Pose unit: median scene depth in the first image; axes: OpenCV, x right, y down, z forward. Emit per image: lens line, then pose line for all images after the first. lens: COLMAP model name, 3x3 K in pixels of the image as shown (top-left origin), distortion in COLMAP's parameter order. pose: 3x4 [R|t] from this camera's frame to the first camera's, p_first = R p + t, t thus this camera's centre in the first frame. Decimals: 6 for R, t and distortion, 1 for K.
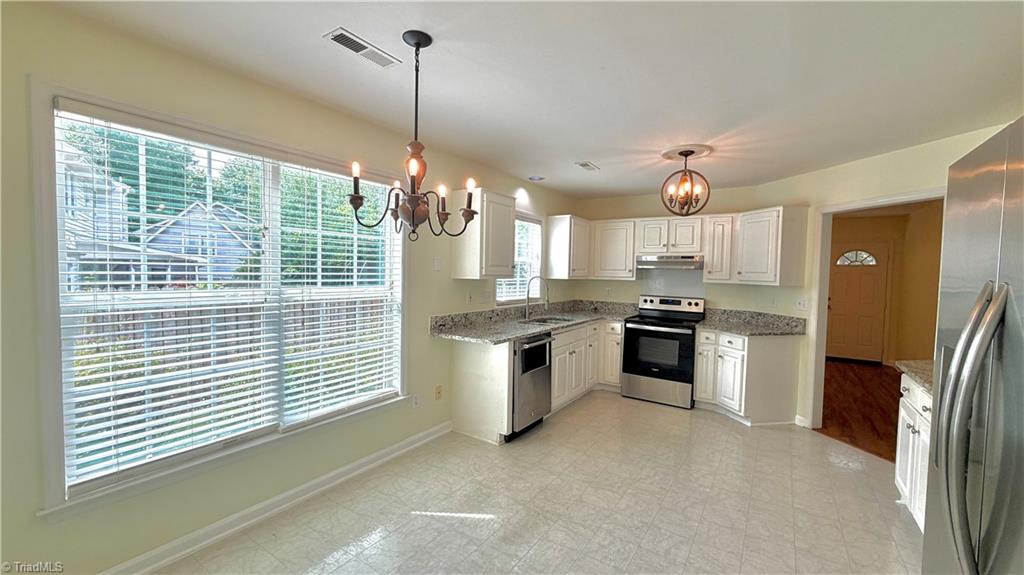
lens RADIAL K [[407.7, 0, 510.6], [0, 407.7, 286.7], [0, 0, 1]] dist [-0.000916, -0.000440]
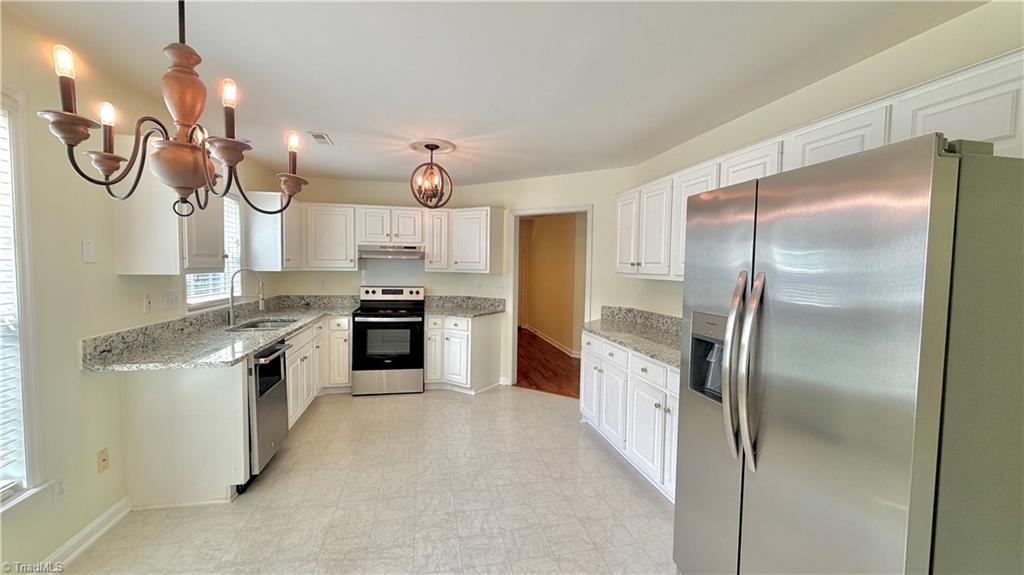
lens RADIAL K [[407.7, 0, 510.6], [0, 407.7, 286.7], [0, 0, 1]] dist [-0.000916, -0.000440]
pose [[0.697891, -0.048070, 0.714589, -0.147691], [0.027395, 0.998807, 0.040434, -0.009157], [-0.715680, -0.008642, 0.698375, 0.110433]]
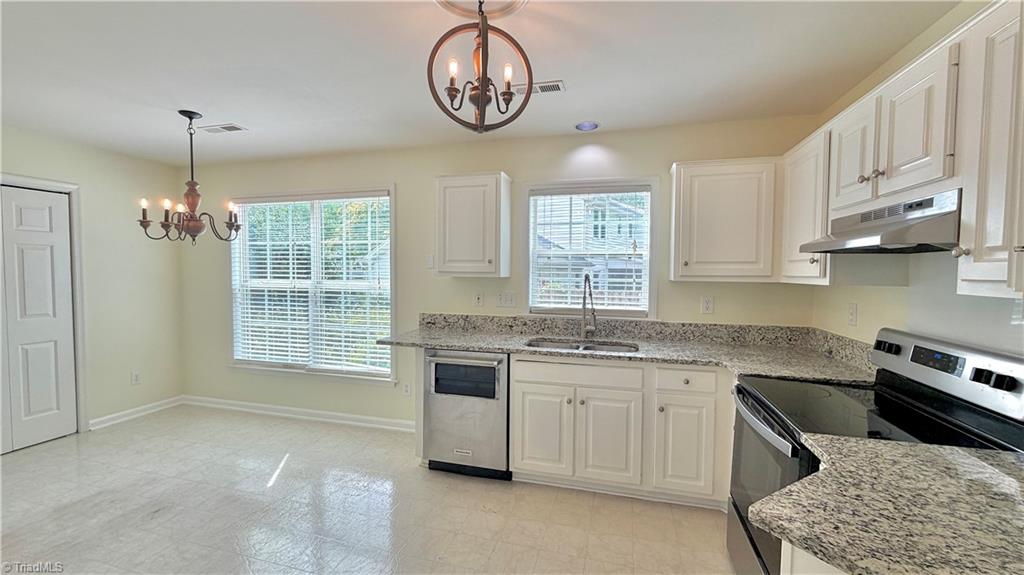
lens RADIAL K [[407.7, 0, 510.6], [0, 407.7, 286.7], [0, 0, 1]] dist [-0.000916, -0.000440]
pose [[0.309673, 0.019326, -0.950647, 0.699180], [-0.037767, 0.999254, 0.008011, -0.007778], [0.950093, 0.033422, 0.310172, 0.732641]]
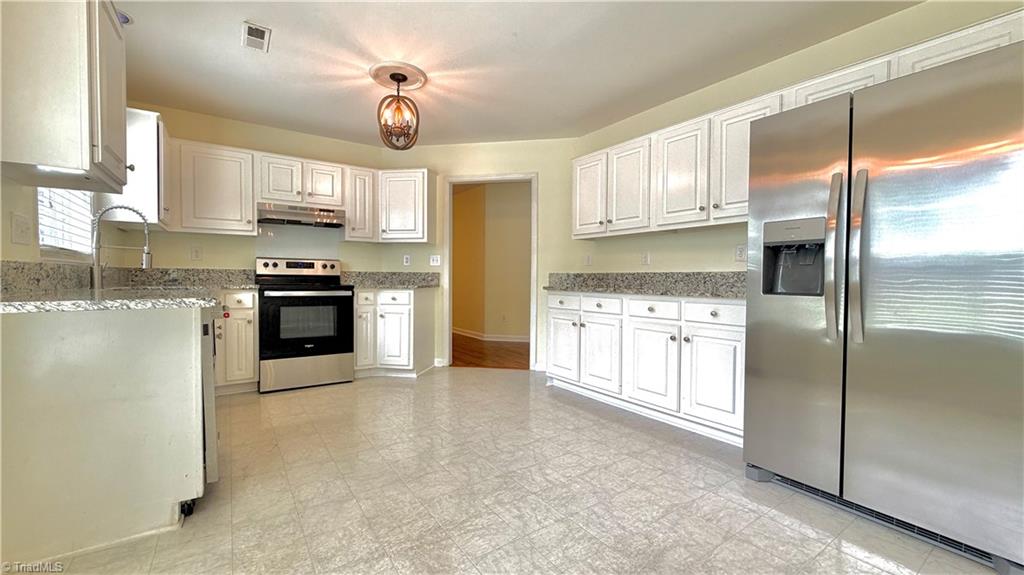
lens RADIAL K [[407.7, 0, 510.6], [0, 407.7, 286.7], [0, 0, 1]] dist [-0.000916, -0.000440]
pose [[0.369733, -0.041376, 0.928216, -0.257648], [0.037370, 0.998862, 0.029640, 0.087158], [-0.928386, 0.023728, 0.370859, 0.370422]]
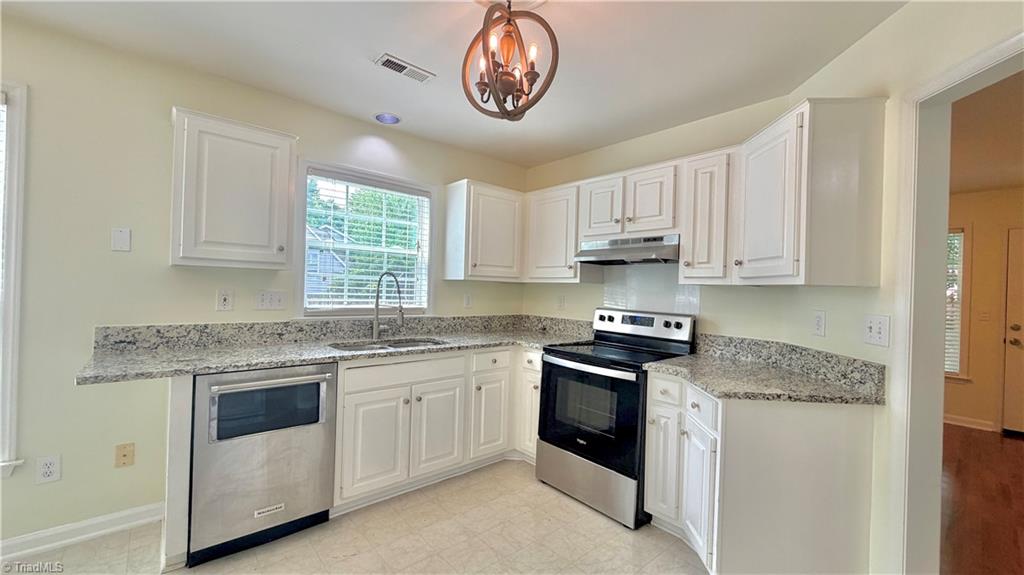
lens RADIAL K [[407.7, 0, 510.6], [0, 407.7, 286.7], [0, 0, 1]] dist [-0.000916, -0.000440]
pose [[0.964958, 0.007495, -0.262296, 0.446048], [-0.020580, 0.998675, -0.047175, 0.025102], [0.261595, 0.050920, 0.963834, 0.477018]]
